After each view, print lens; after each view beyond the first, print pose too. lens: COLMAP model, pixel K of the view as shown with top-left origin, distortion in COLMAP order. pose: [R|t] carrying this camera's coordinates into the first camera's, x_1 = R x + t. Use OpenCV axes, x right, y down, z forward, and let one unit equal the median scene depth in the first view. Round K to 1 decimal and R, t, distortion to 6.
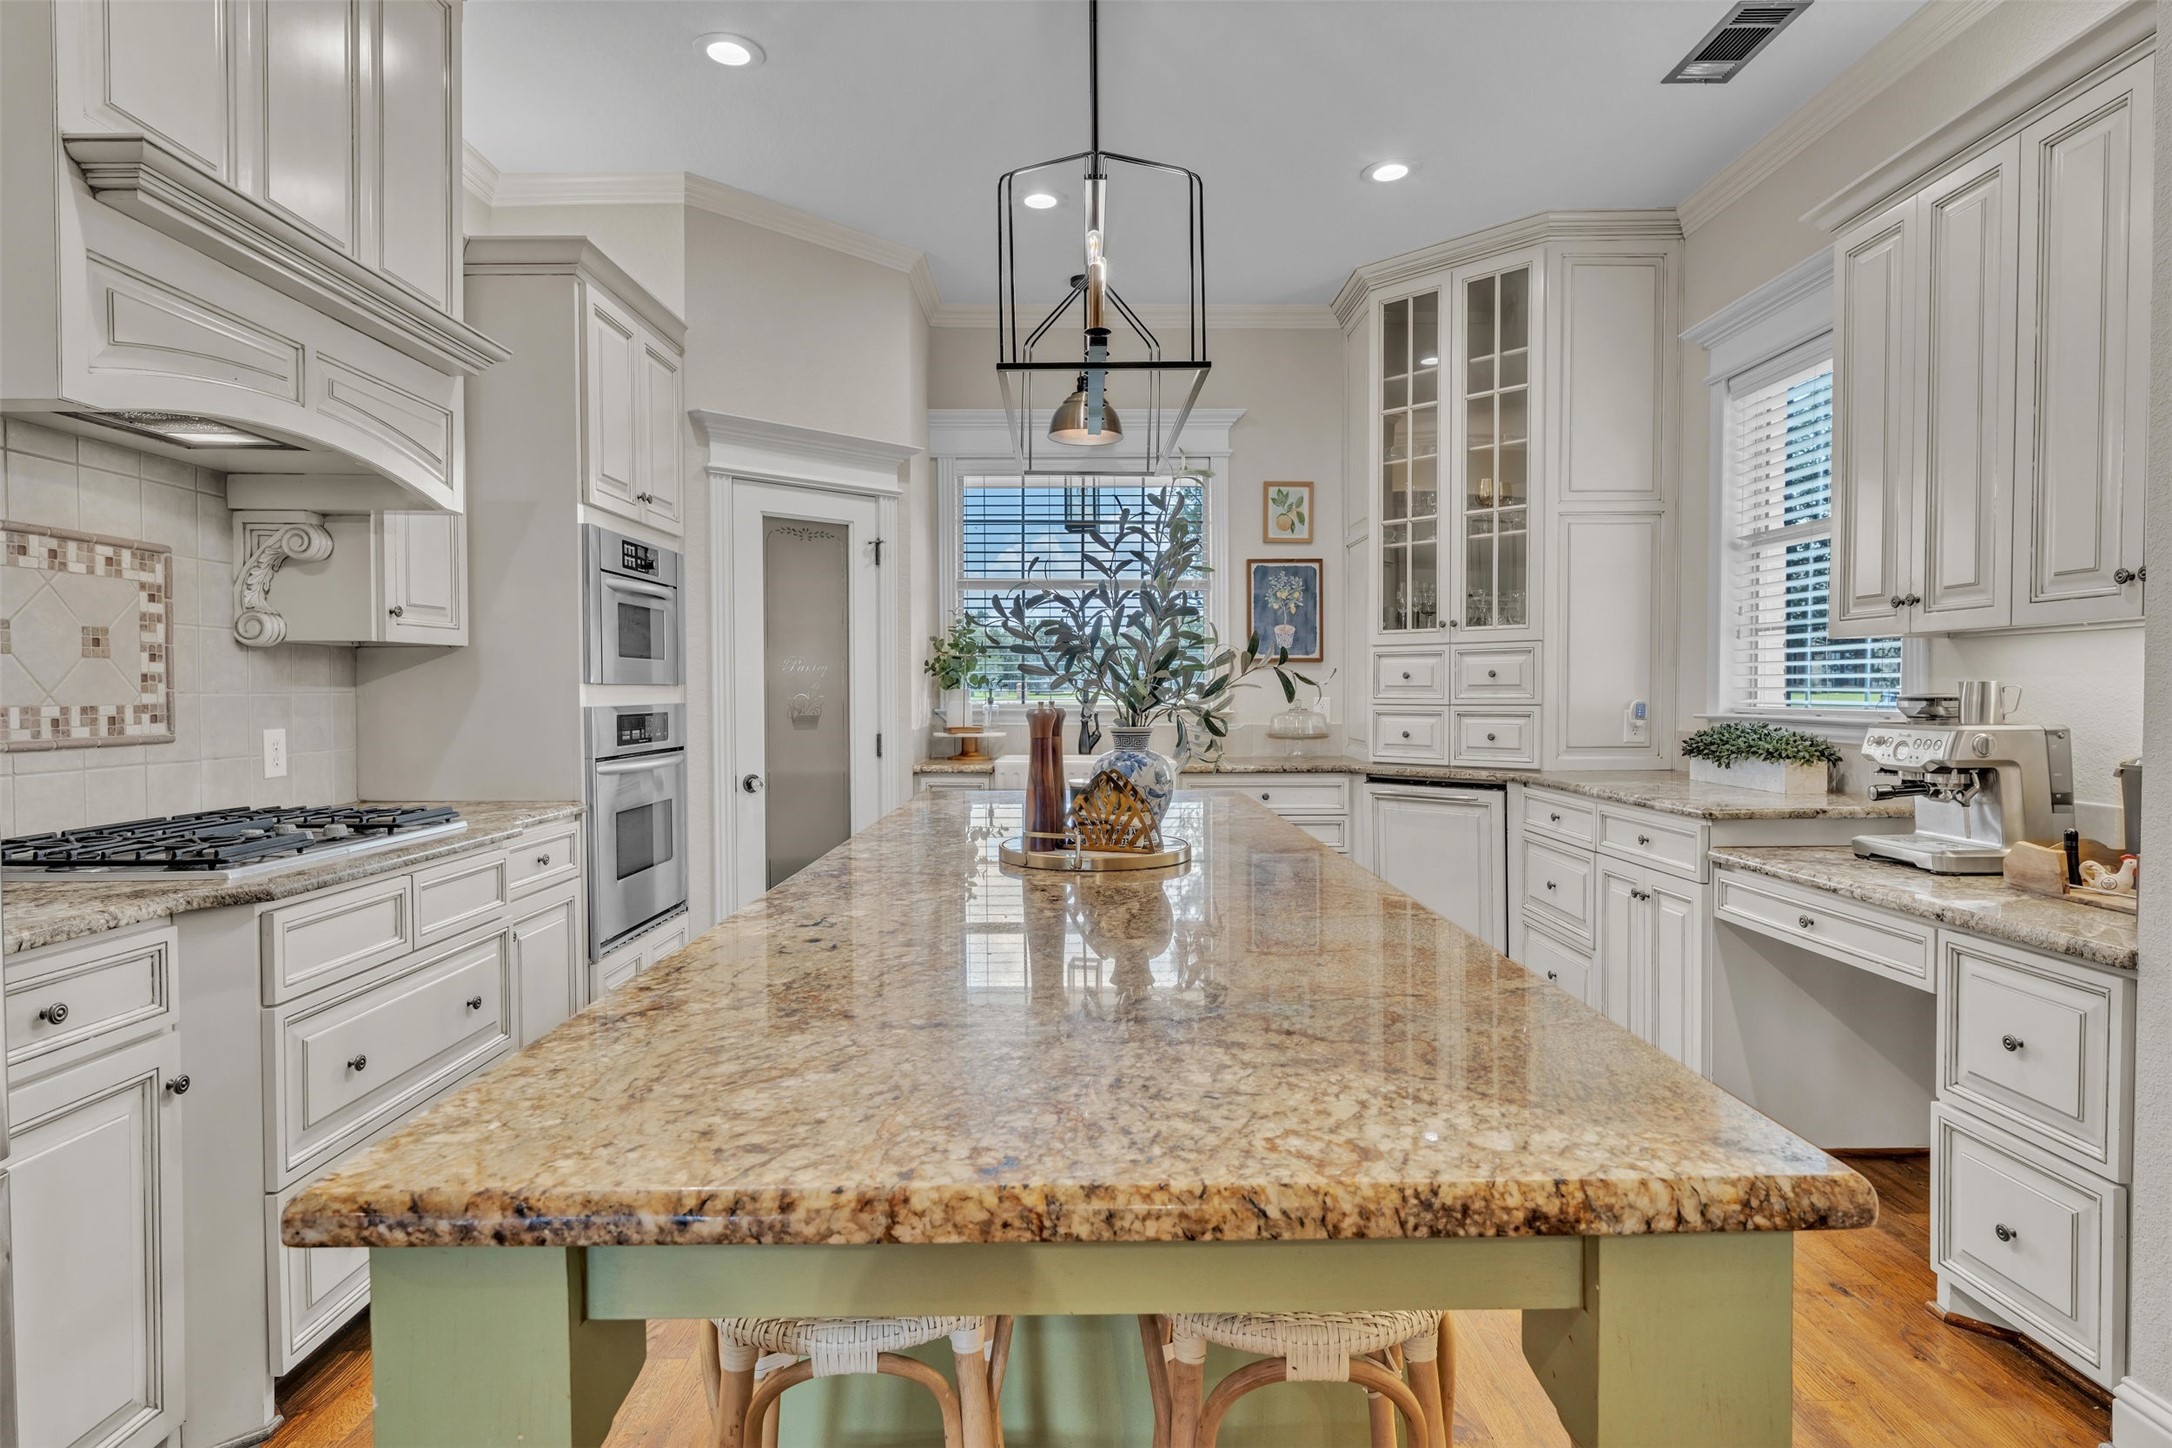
lens RADIAL K [[1115.5, 0, 1085.8], [0, 1115.5, 717.3], [0, 0, 1]] dist [-0.001925, -0.001845]
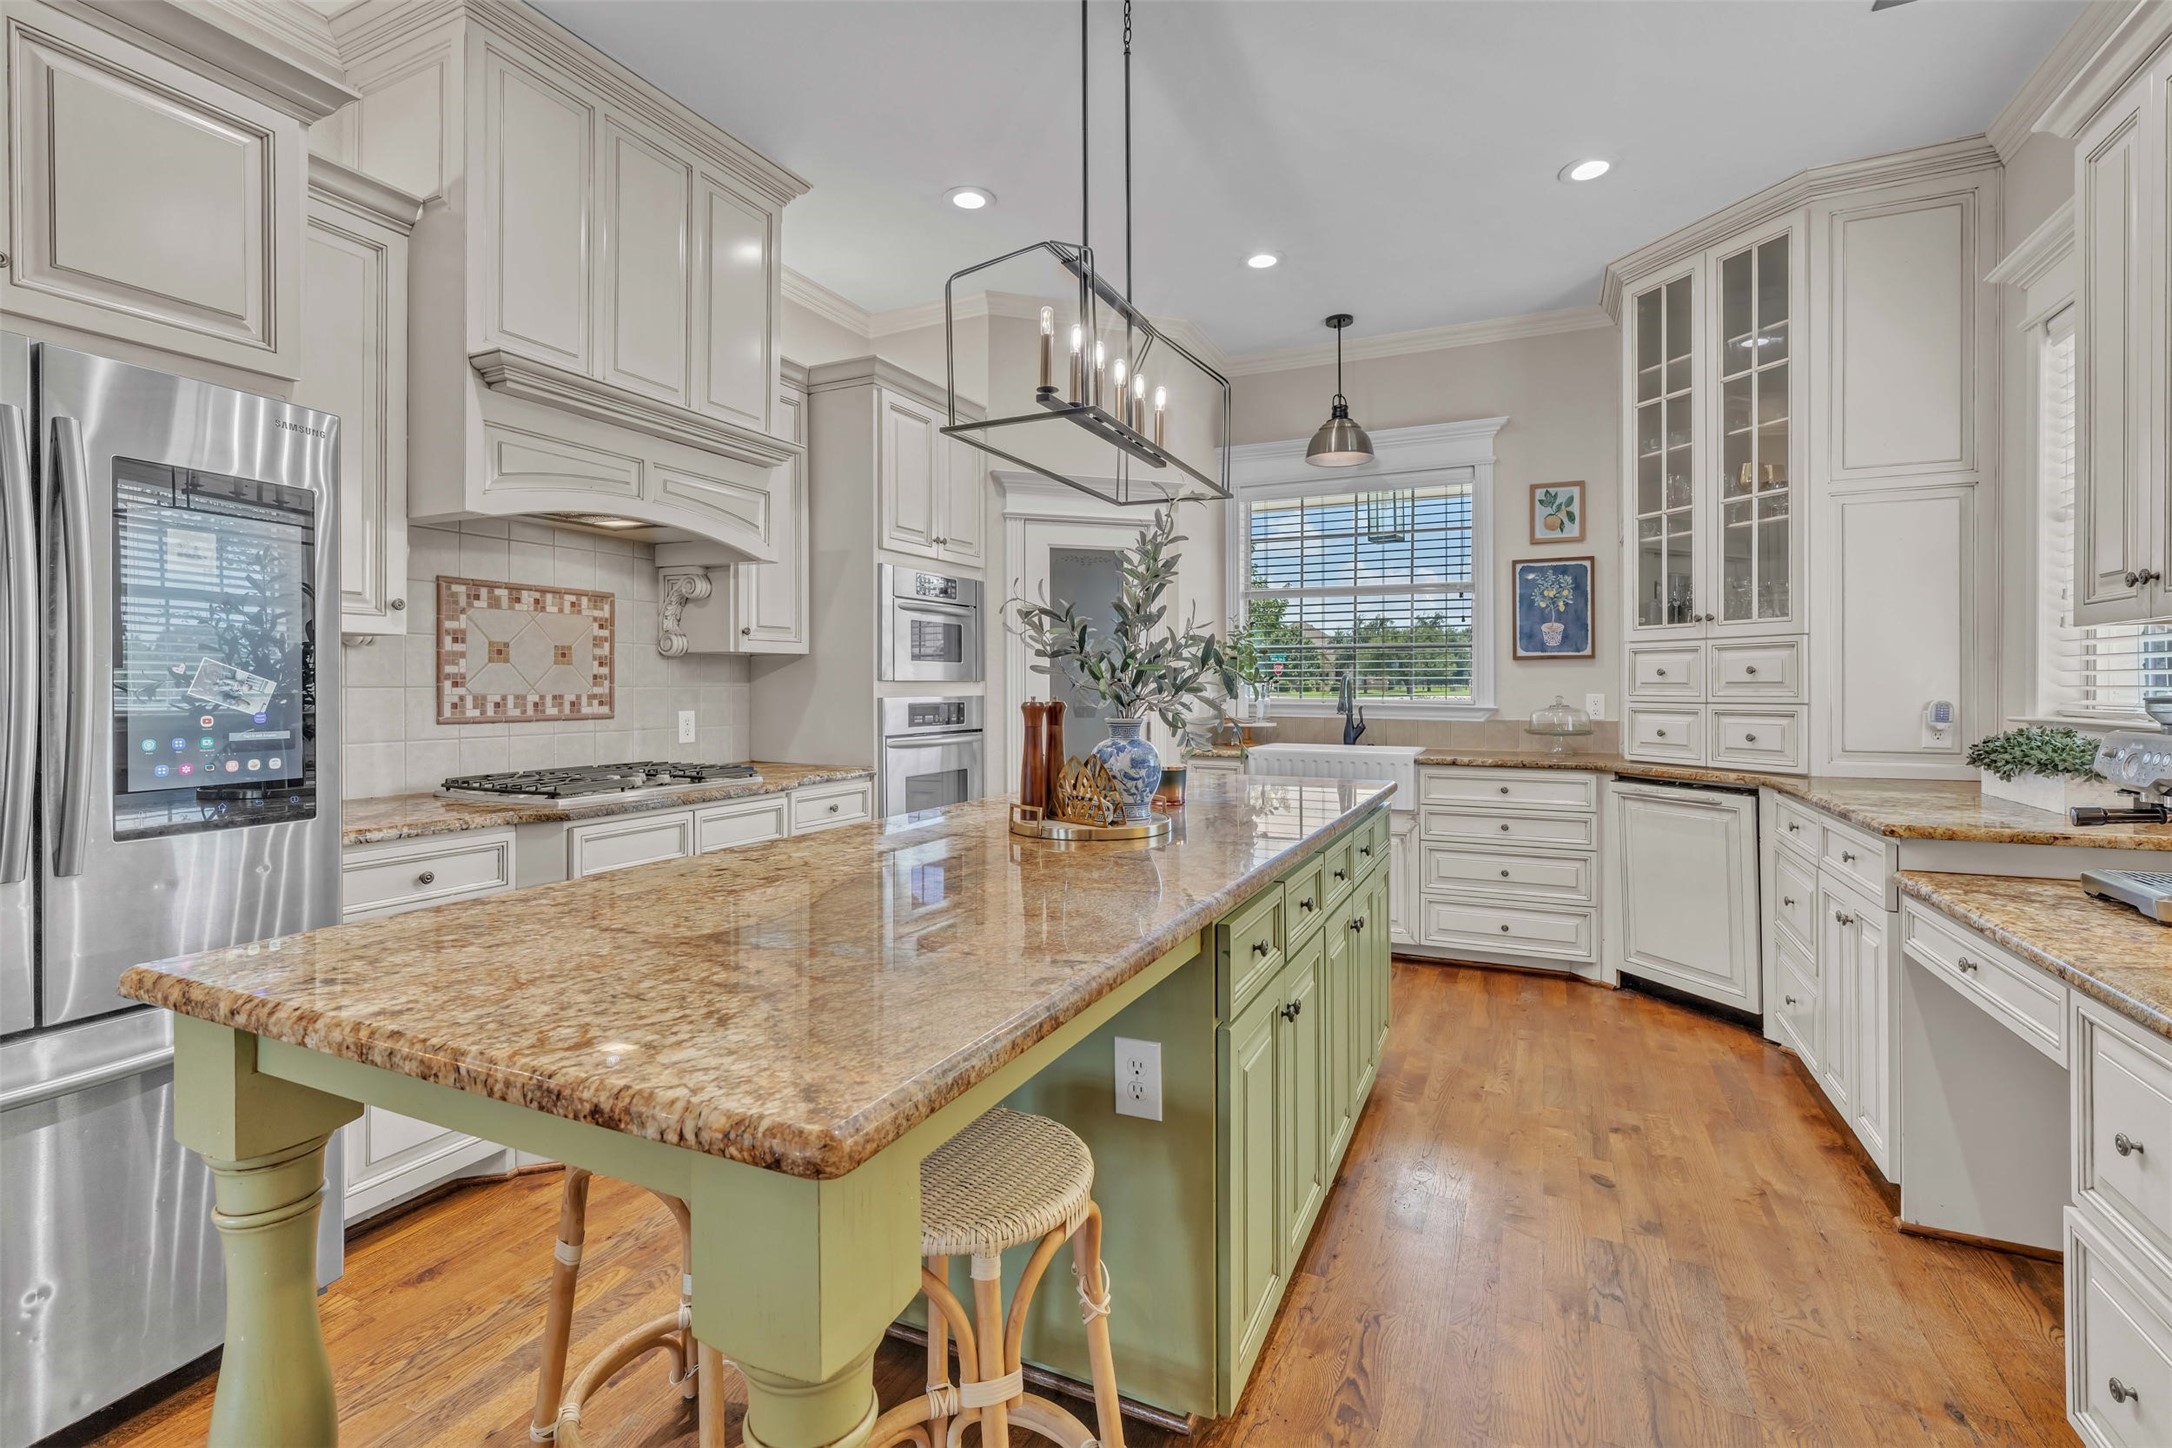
lens RADIAL K [[961.7, 0, 1100.6], [0, 961.7, 687.0], [0, 0, 1]] dist [-0.003233, 0.001511]
pose [[0.906150, 0.003562, -0.422941, 0.294484], [-0.012835, 0.999736, -0.019078, -0.003531], [0.422761, 0.022715, 0.905956, 0.052721]]
